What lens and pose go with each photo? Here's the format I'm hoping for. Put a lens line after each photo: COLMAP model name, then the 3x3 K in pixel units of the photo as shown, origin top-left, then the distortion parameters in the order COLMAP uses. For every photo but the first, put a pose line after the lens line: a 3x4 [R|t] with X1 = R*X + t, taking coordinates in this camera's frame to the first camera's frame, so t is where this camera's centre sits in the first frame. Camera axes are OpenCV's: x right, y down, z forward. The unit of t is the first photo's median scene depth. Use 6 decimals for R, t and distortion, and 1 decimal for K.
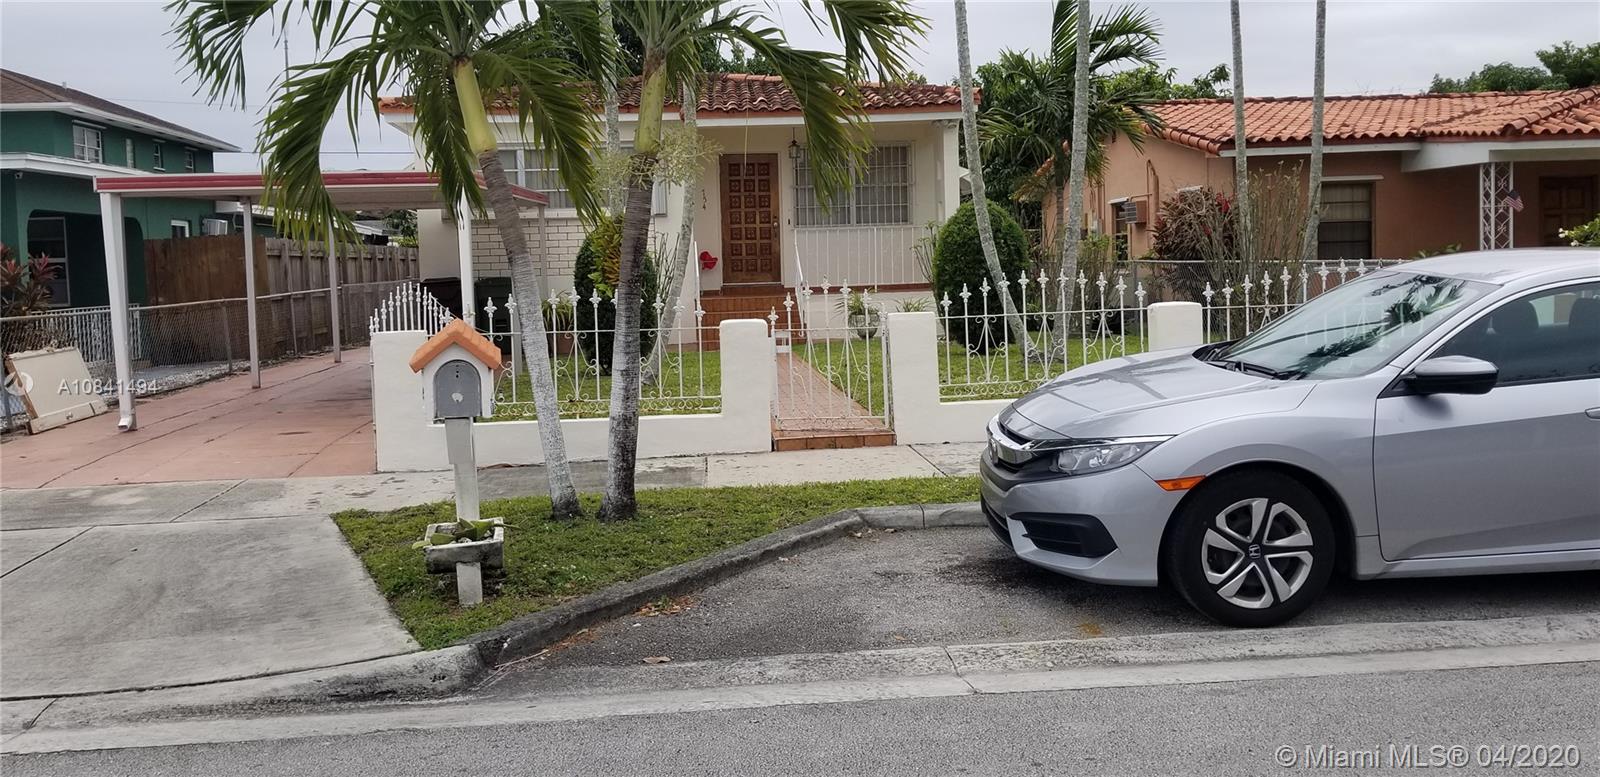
lens RADIAL K [[1416.1, 0, 826.2], [0, 1416.1, 316.5], [0, 0, 1]] dist [0.124723, -0.247816]
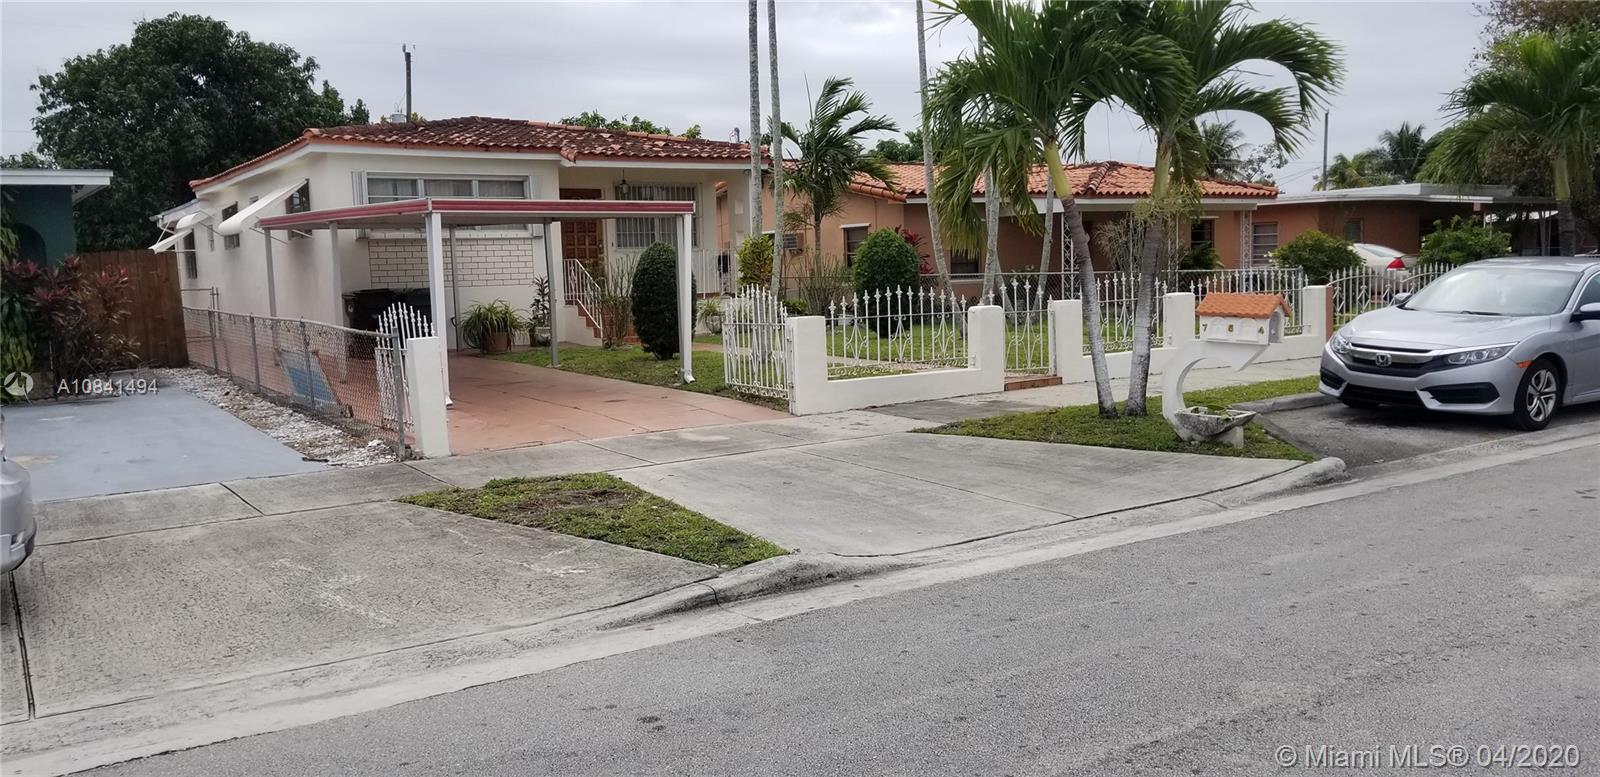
lens RADIAL K [[1220.8, 0, 813.6], [0, 1220.8, 332.6], [0, 0, 1]] dist [0.120225, -0.214570]
pose [[0.882572, -0.022250, 0.469651, -0.802737], [0.022455, 0.999735, 0.005164, 0.019214], [-0.469641, 0.005988, 0.882837, -0.068439]]
